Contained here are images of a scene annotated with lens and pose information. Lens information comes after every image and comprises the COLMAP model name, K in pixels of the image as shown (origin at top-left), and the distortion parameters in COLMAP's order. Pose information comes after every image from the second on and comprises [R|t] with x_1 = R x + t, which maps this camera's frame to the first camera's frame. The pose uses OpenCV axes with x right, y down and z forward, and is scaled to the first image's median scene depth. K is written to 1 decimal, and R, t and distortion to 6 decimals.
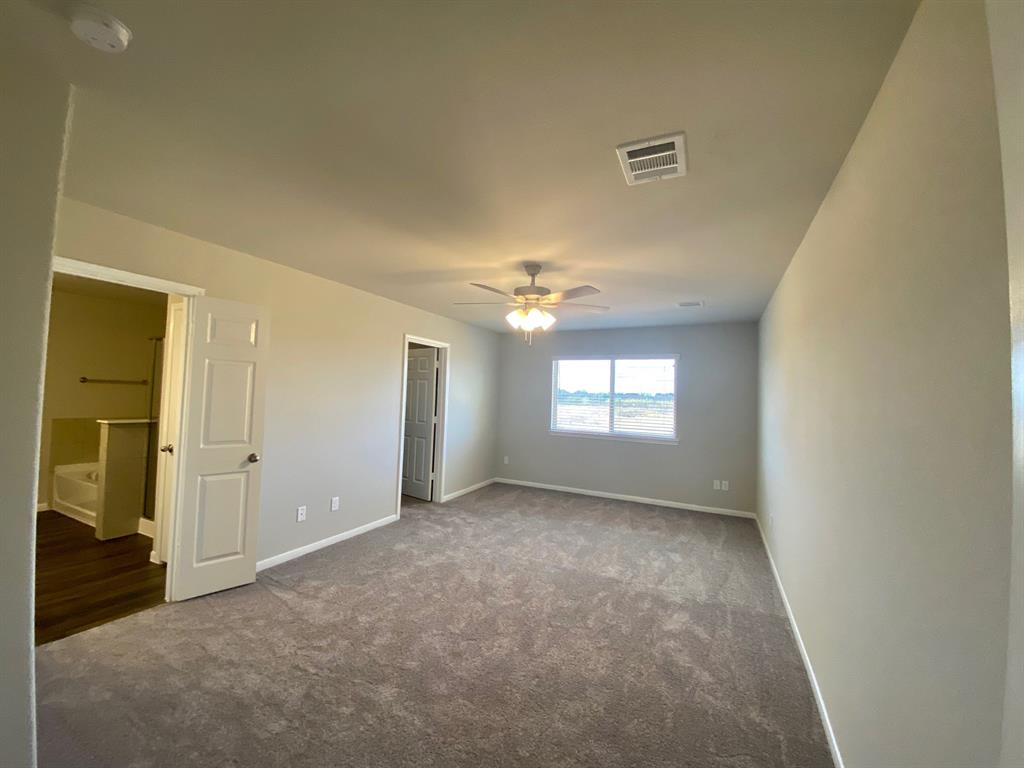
lens RADIAL K [[412.1, 0, 509.6], [0, 412.1, 379.3], [0, 0, 1]] dist [0.023121, -0.021060]
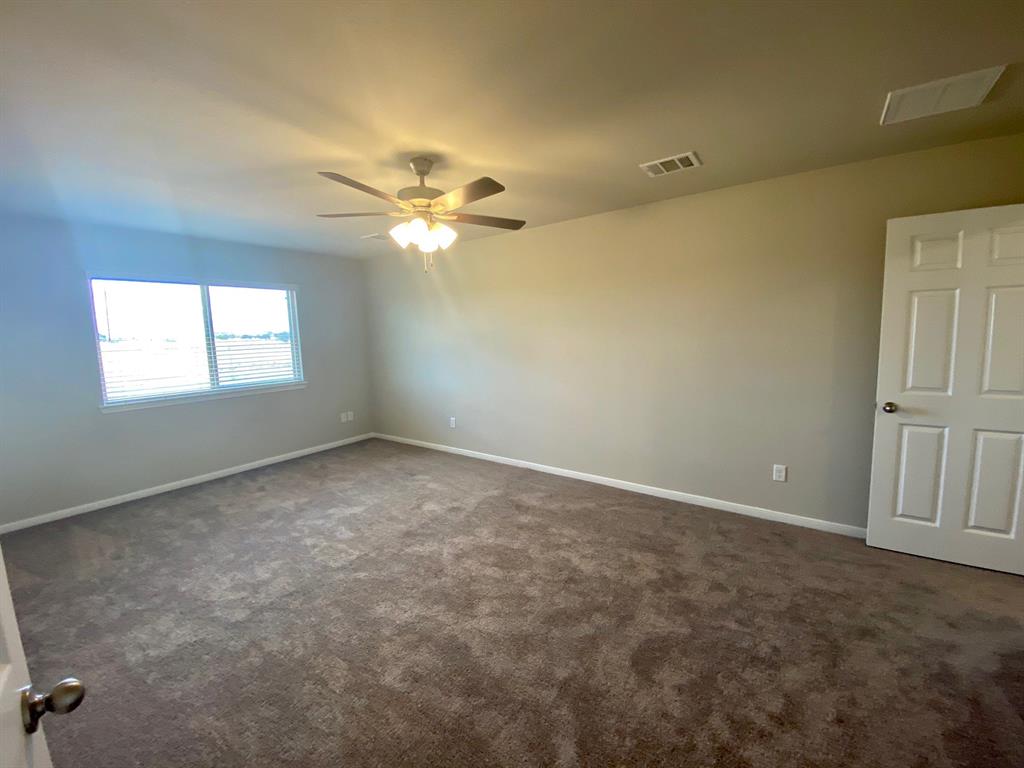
lens RADIAL K [[412.1, 0, 509.6], [0, 412.1, 379.3], [0, 0, 1]] dist [0.023121, -0.021060]
pose [[0.162995, -0.153046, 0.974684, -0.500144], [-0.001200, 0.987864, 0.155316, -0.000670], [-0.986626, -0.026485, 0.160834, 0.503372]]
